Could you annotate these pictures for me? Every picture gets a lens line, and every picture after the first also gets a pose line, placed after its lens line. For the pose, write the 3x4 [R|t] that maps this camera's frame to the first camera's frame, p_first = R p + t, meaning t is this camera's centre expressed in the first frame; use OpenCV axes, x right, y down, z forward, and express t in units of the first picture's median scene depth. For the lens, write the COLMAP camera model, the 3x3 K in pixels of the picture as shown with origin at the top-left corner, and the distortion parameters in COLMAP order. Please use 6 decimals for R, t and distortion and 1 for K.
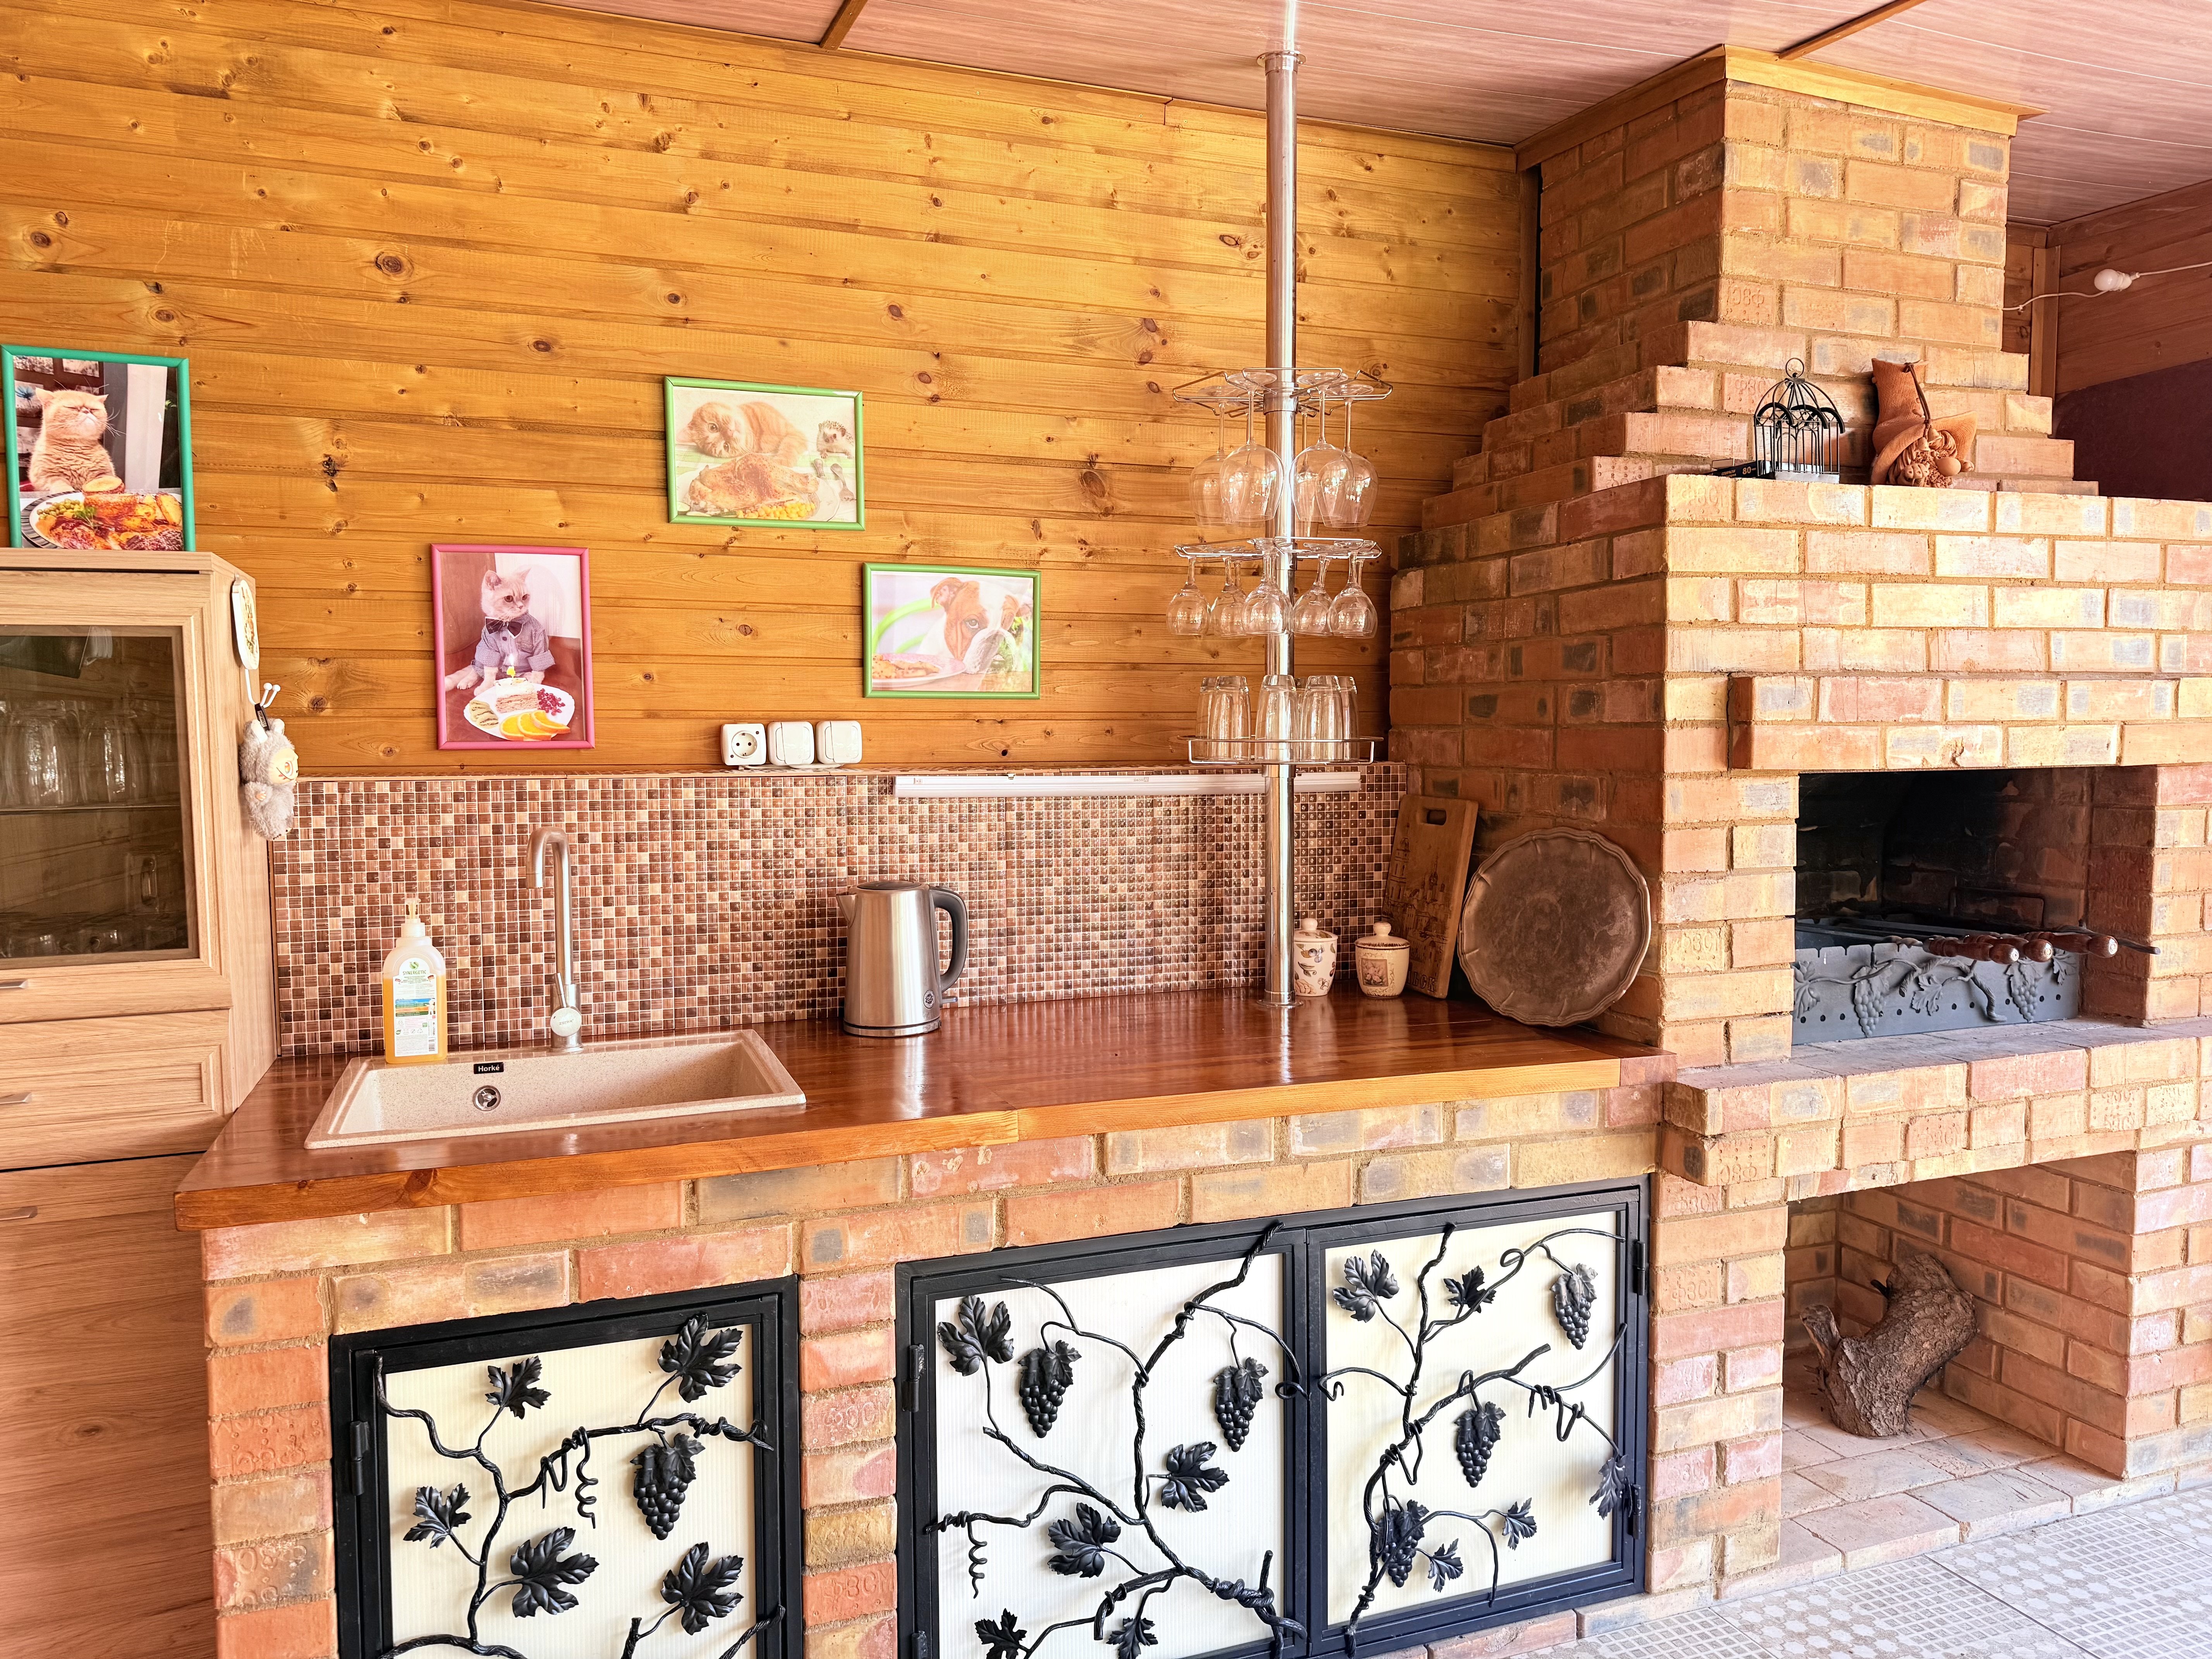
lens RADIAL K [[1545.7, 0, 1101.7], [0, 1545.7, 827.6], [0, 0, 1]] dist [0.018056, -0.024850]
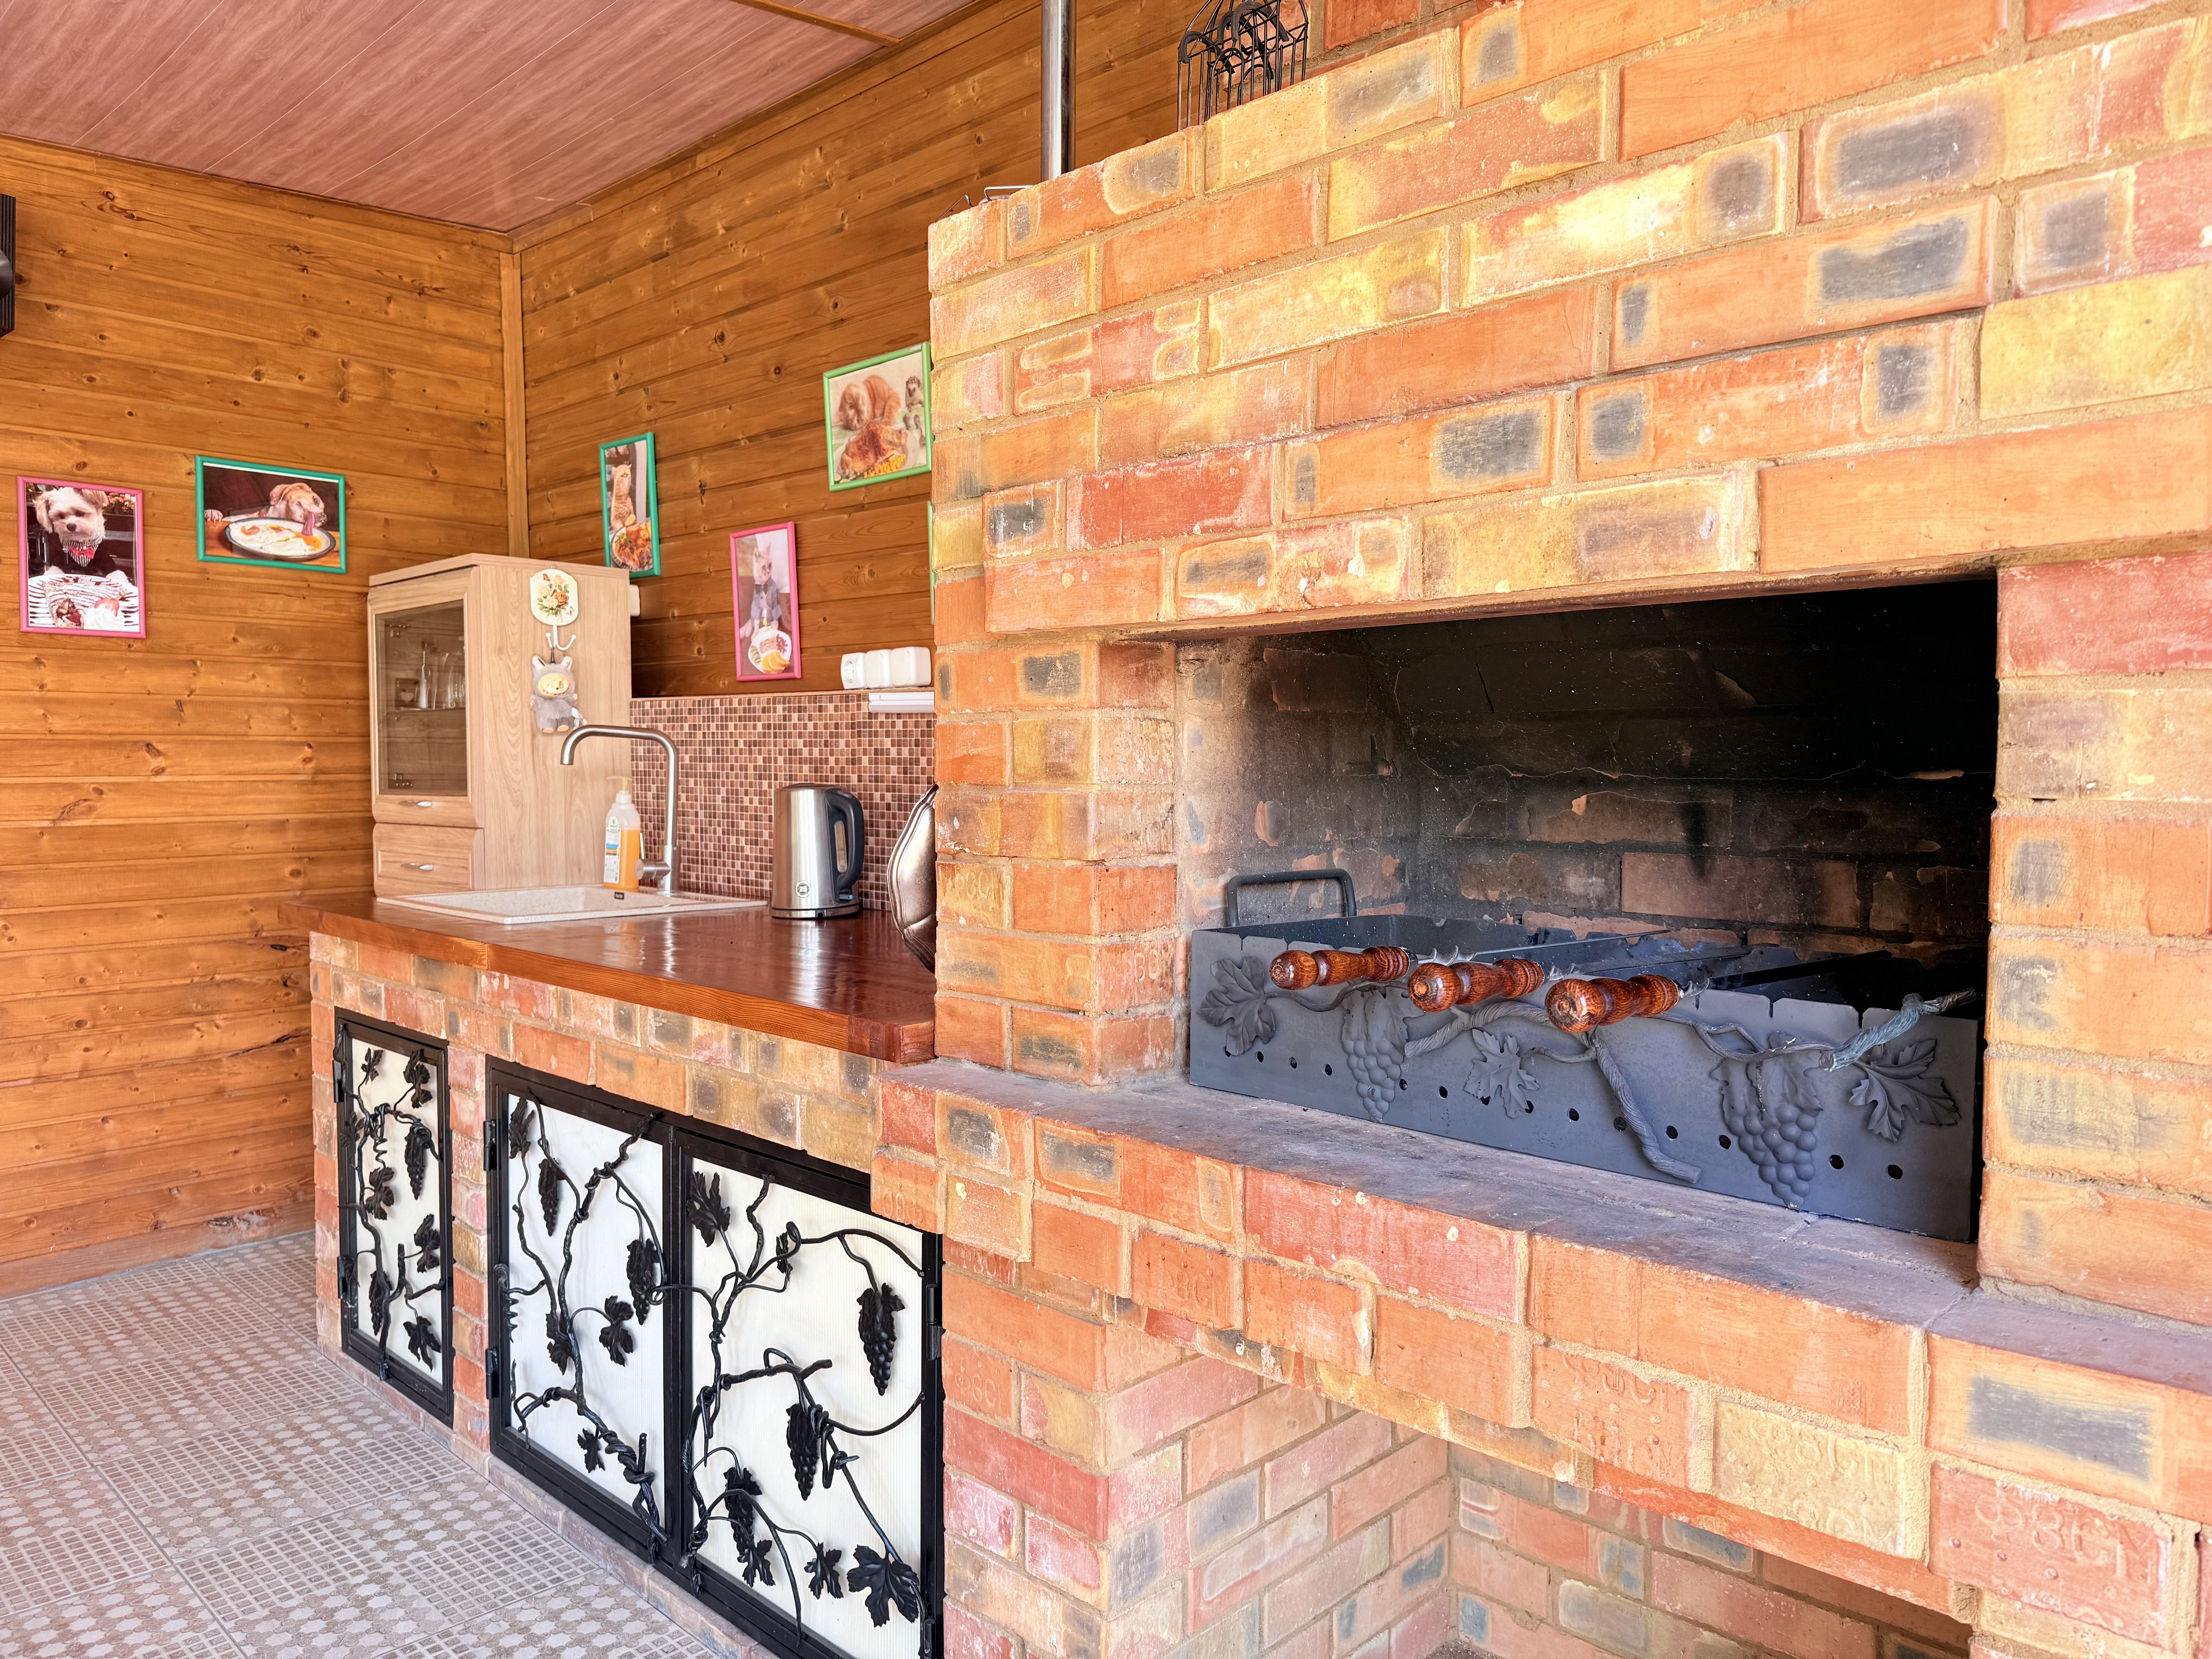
lens RADIAL K [[1545.7, 0, 1101.2], [0, 1545.7, 834.2], [0, 0, 1]] dist [0.018056, -0.024850]
pose [[0.438001, 0.053139, -0.897402, 0.954568], [-0.060553, 0.997728, 0.029526, 0.025292], [0.896933, 0.041408, 0.440224, 0.685056]]
